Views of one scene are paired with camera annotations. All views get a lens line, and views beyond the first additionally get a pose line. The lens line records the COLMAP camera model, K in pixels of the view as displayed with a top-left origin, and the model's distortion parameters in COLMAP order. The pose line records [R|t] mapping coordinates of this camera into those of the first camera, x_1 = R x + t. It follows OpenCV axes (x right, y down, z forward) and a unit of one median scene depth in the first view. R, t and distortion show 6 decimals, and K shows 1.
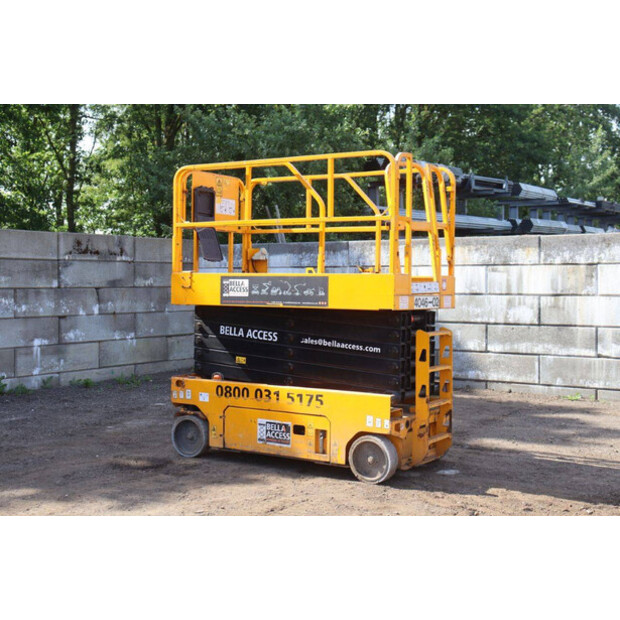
lens RADIAL K [[891.5, 0, 310.0], [0, 891.5, 310.0], [0, 0, 1]] dist [0.077060, 0.064225]
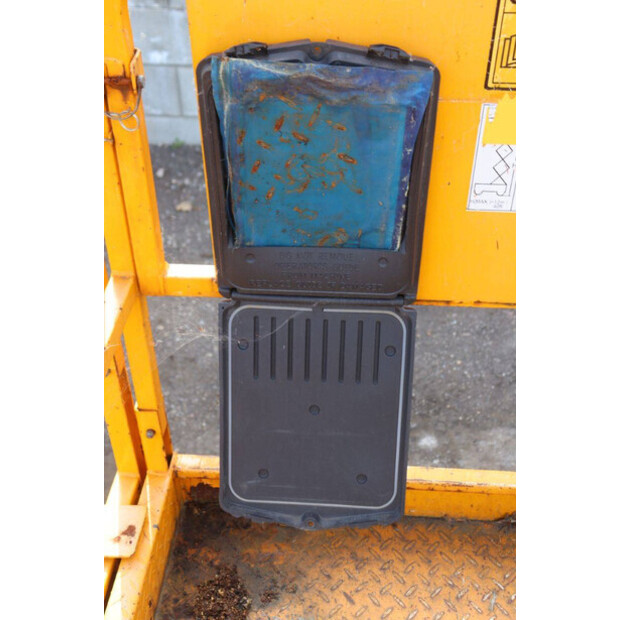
lens RADIAL K [[758.5, 0, 310.0], [0, 758.5, 310.0], [0, 0, 1]] dist [-0.006567, 0.074483]
pose [[0.483614, 0.536343, -0.691703, -0.030358], [-0.015101, 0.795259, 0.606082, -0.182349], [0.875151, -0.282664, 0.392698, 1.012992]]
